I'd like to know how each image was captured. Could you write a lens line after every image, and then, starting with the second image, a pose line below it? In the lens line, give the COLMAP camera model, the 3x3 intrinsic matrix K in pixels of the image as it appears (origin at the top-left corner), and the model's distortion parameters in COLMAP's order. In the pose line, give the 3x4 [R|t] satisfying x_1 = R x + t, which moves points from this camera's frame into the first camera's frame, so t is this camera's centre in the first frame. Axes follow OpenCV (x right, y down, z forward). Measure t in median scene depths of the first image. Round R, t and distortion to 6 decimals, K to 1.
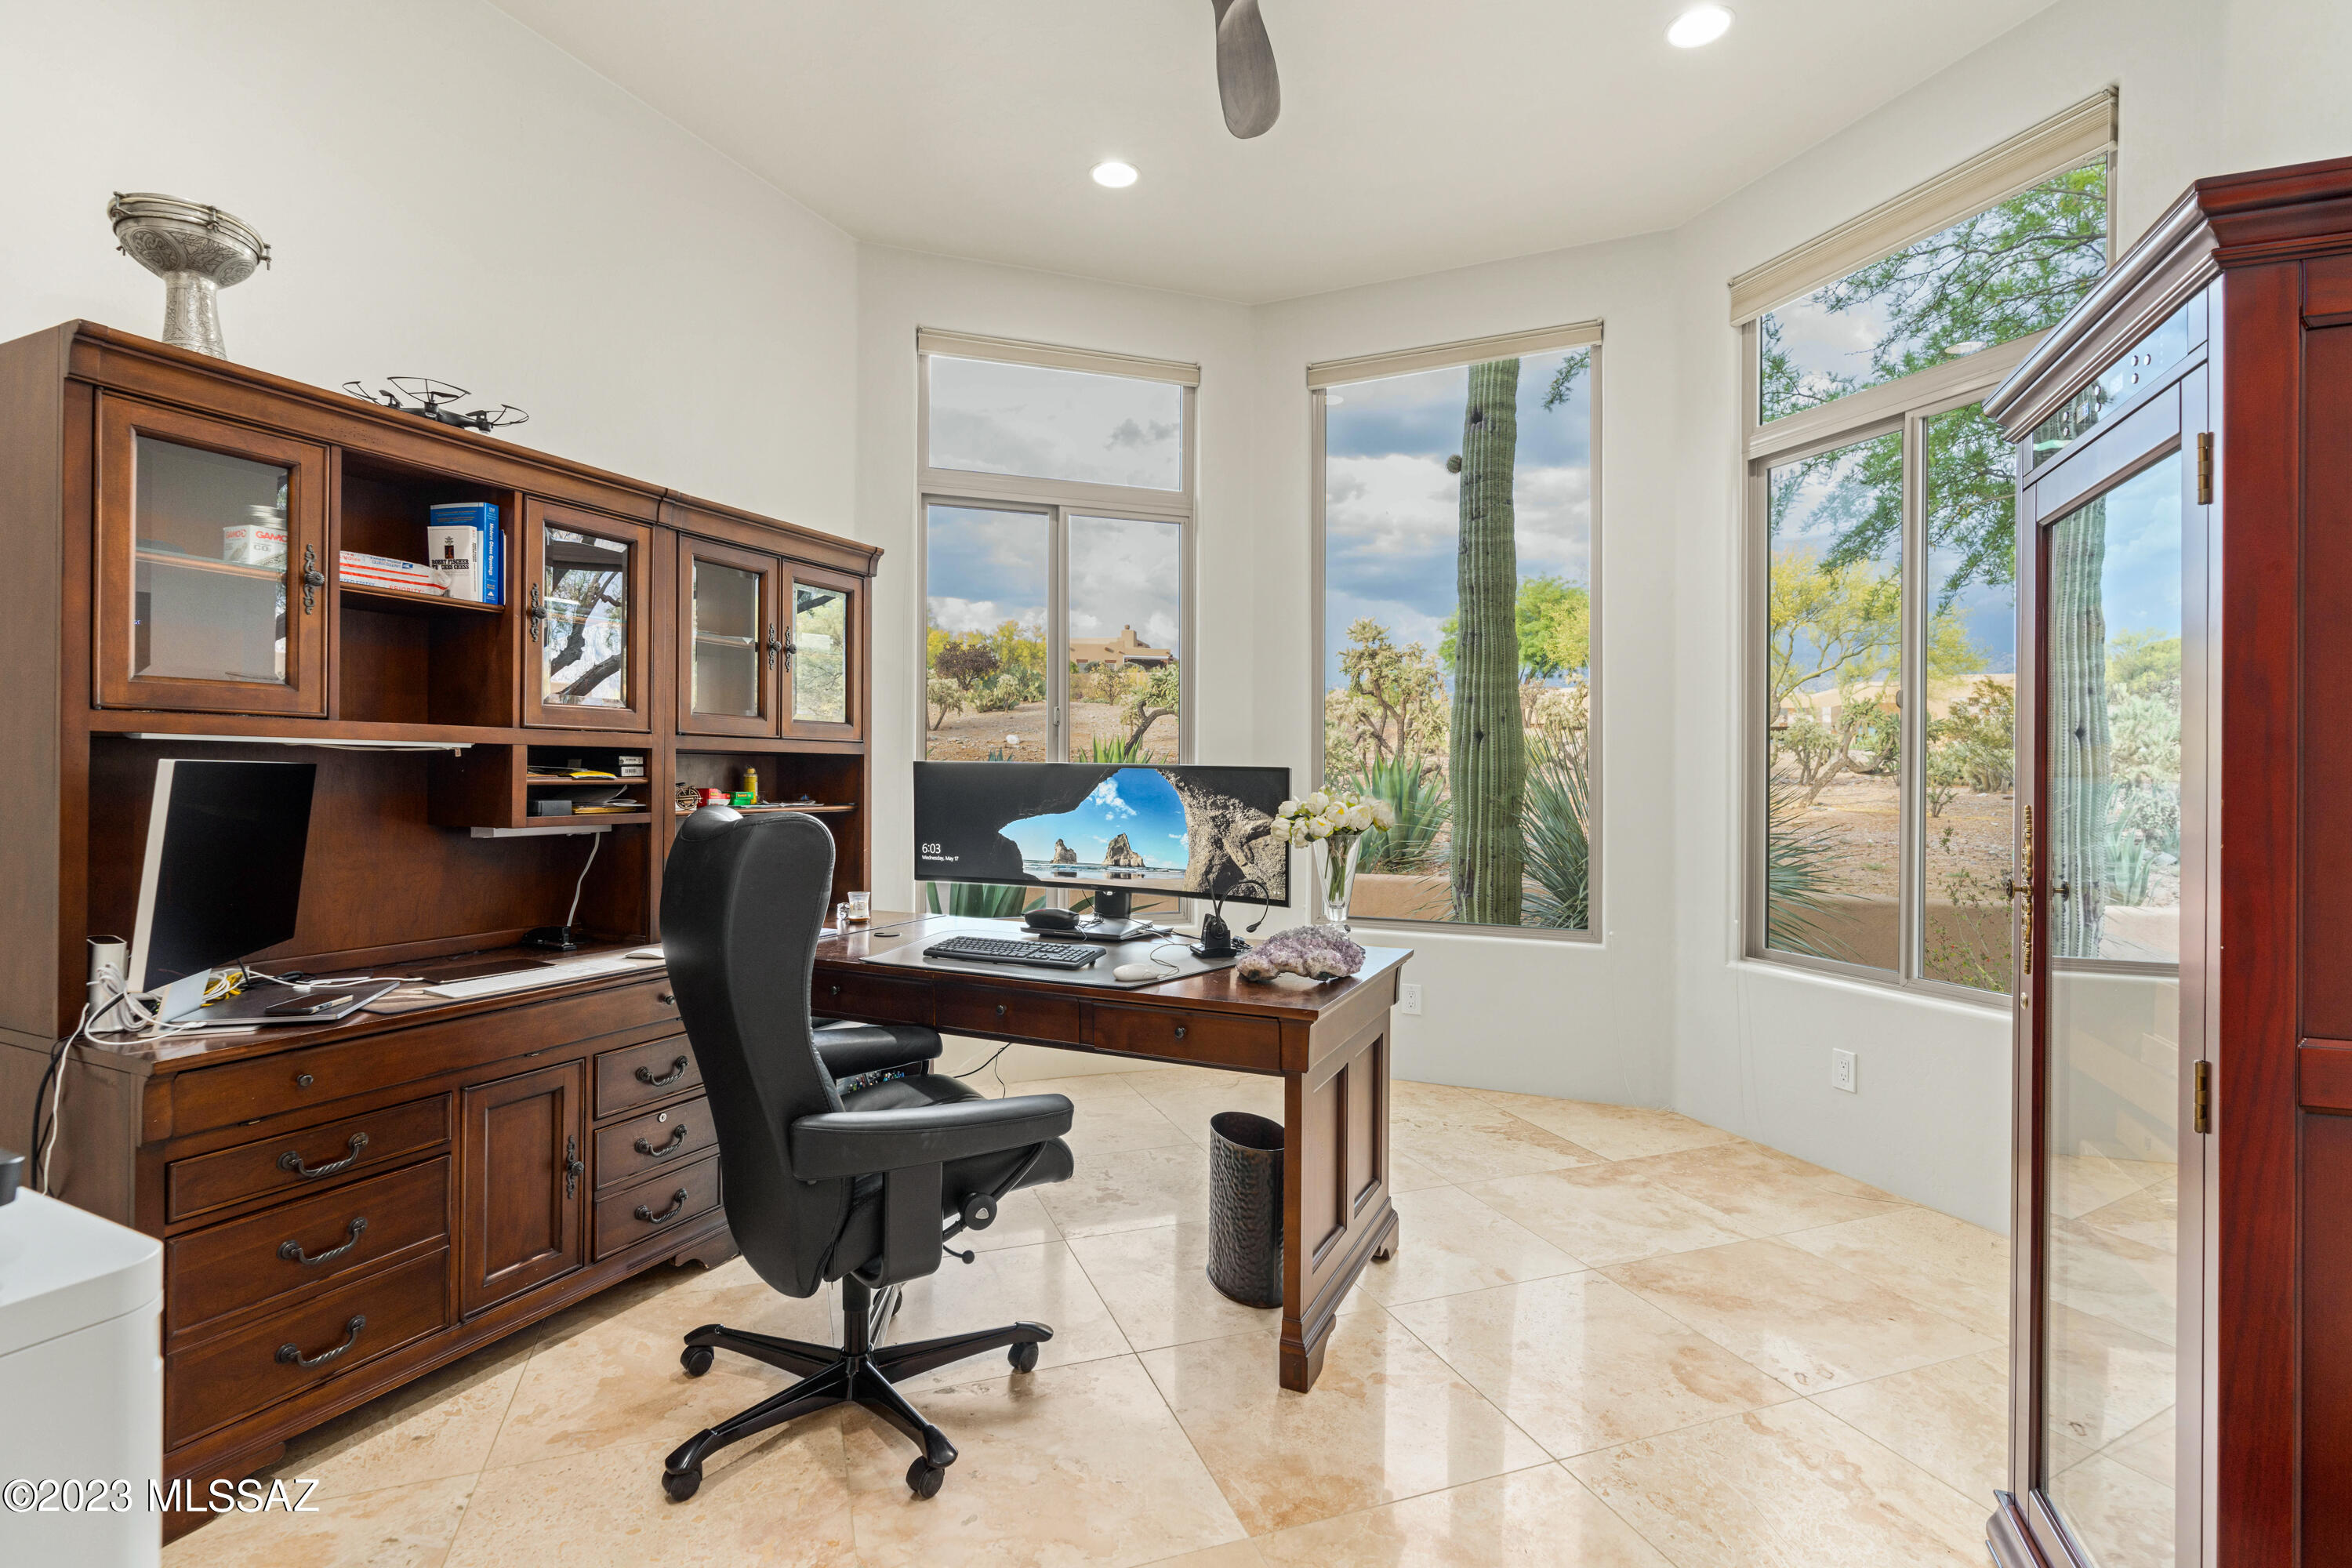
lens RADIAL K [[1068.9, 0, 1176.0], [0, 1068.9, 784.0], [0, 0, 1]] dist [-0.003478, 0.002485]
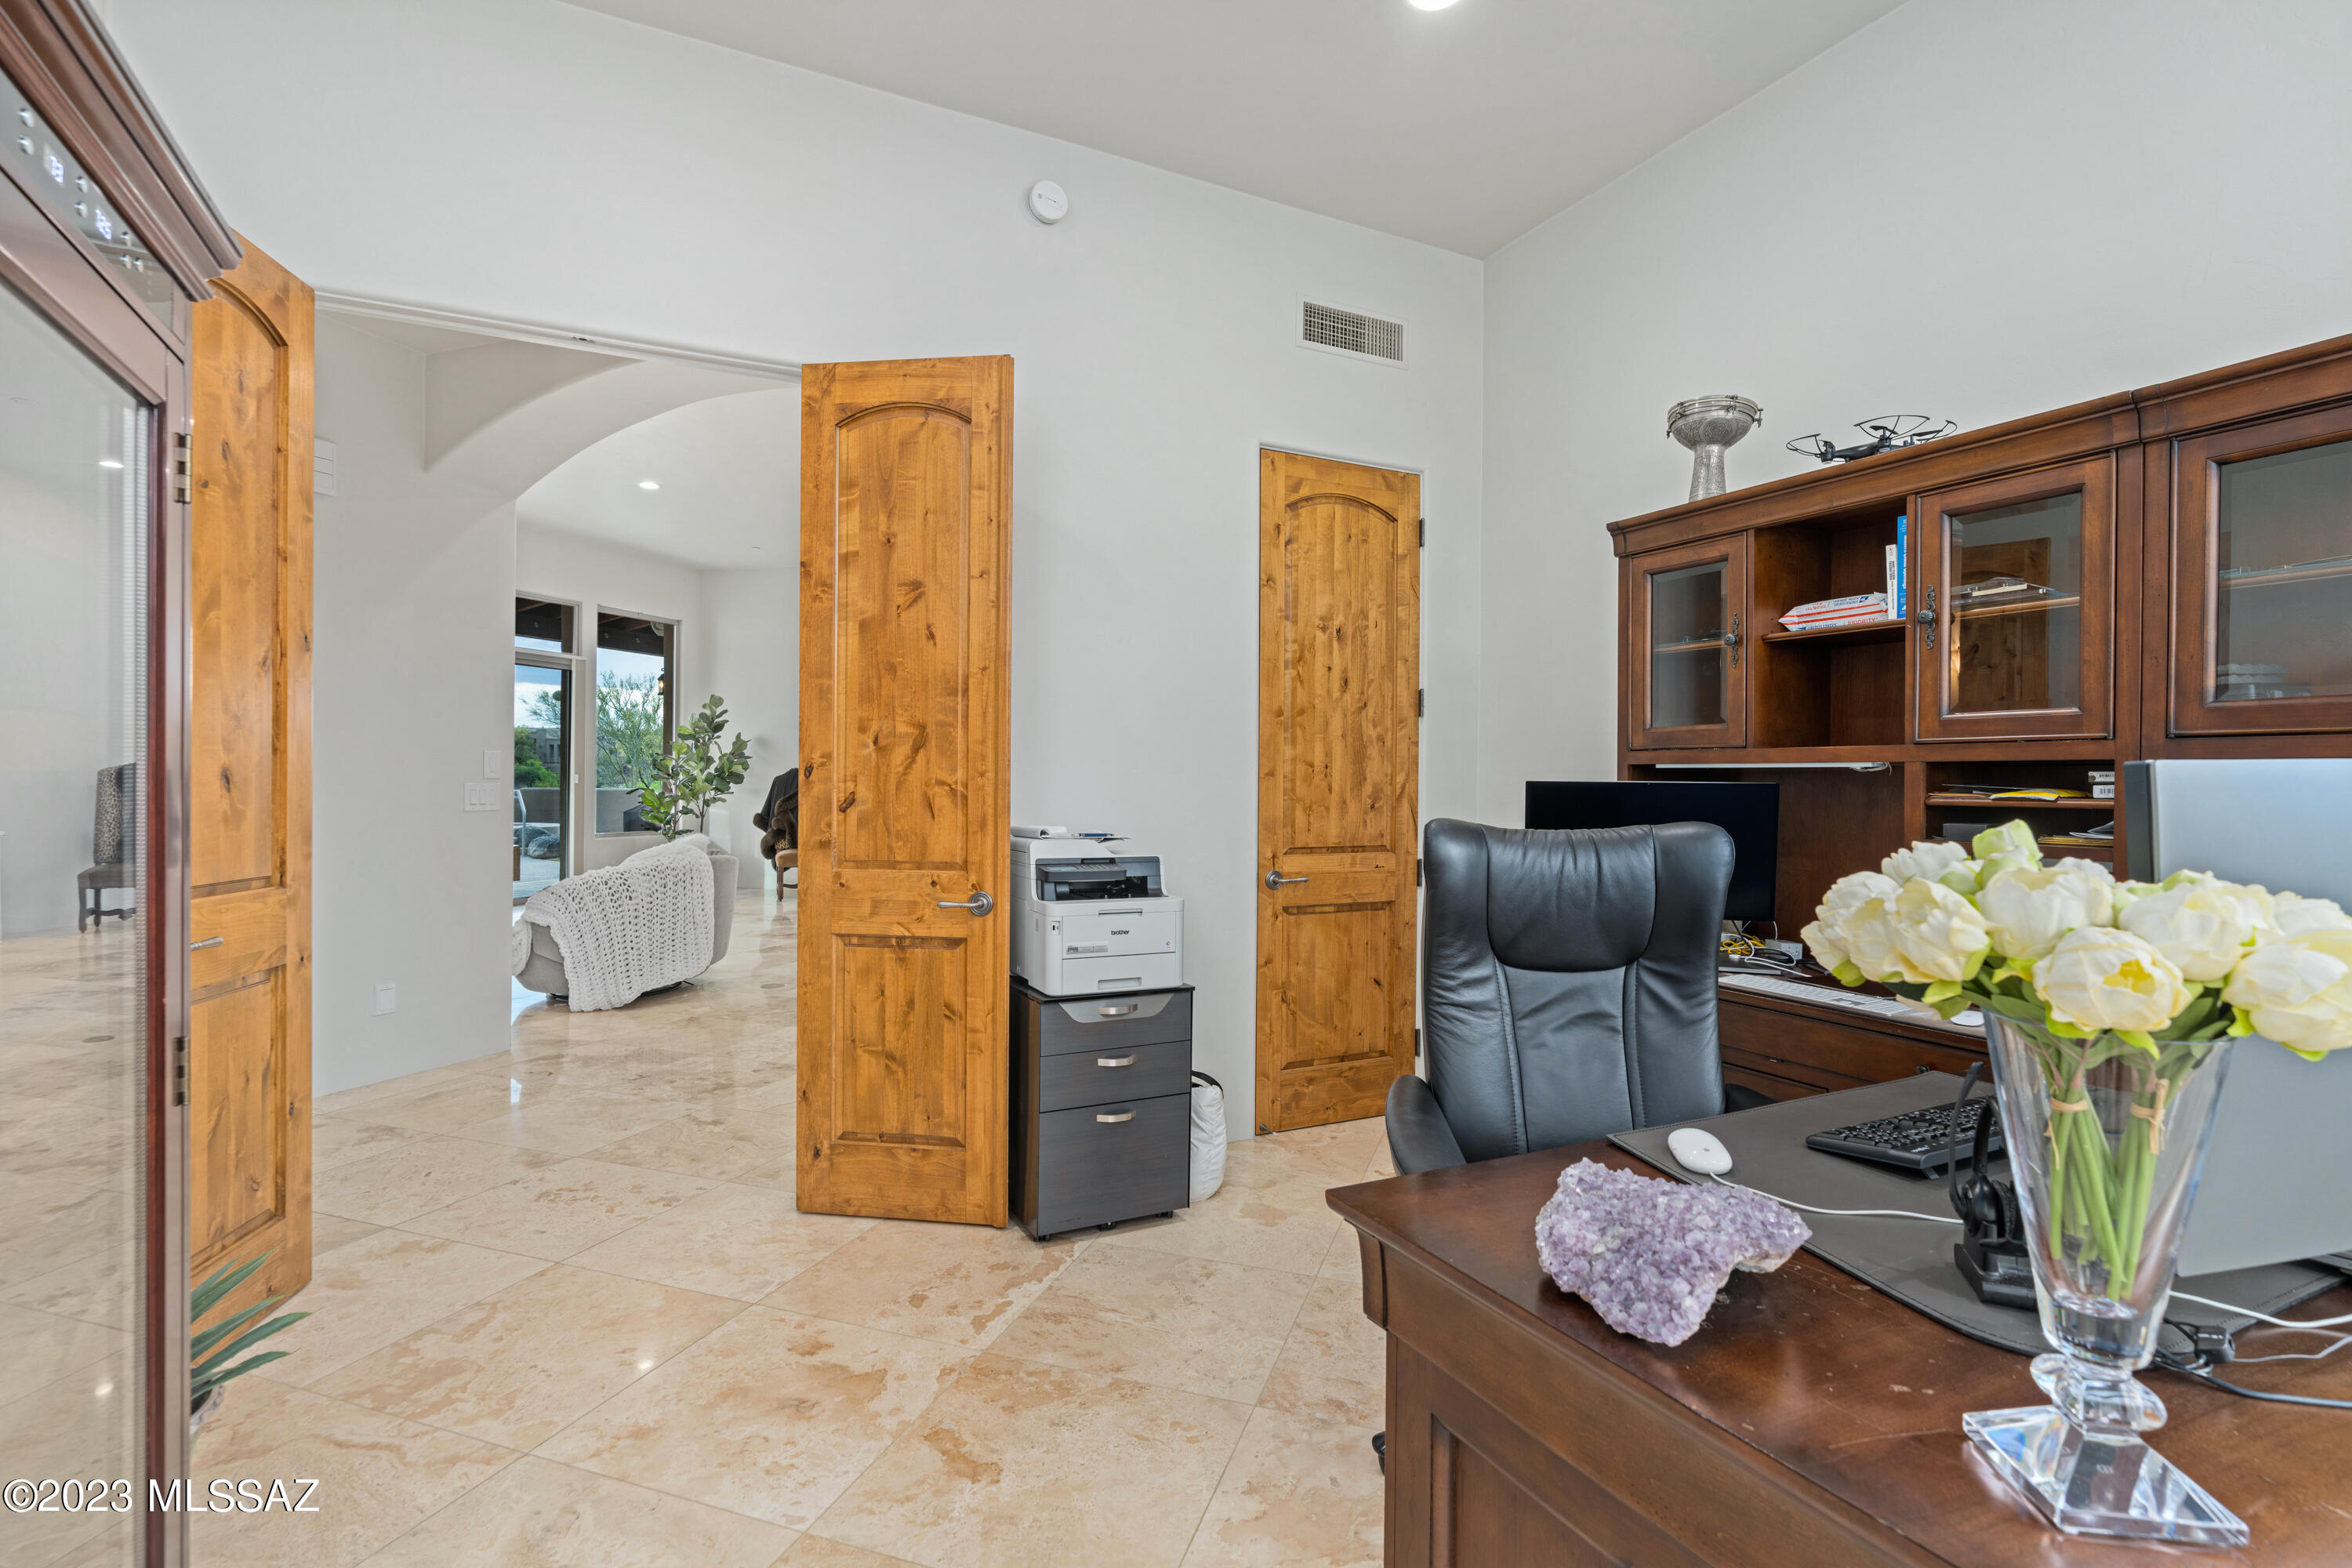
lens RADIAL K [[1068.9, 0, 1176.0], [0, 1068.9, 784.0], [0, 0, 1]] dist [-0.003478, 0.002485]
pose [[-0.597476, -0.003703, -0.801878, 0.544074], [-0.011875, 0.999921, 0.004230, -0.014078], [0.801799, 0.012050, -0.597472, 1.060897]]
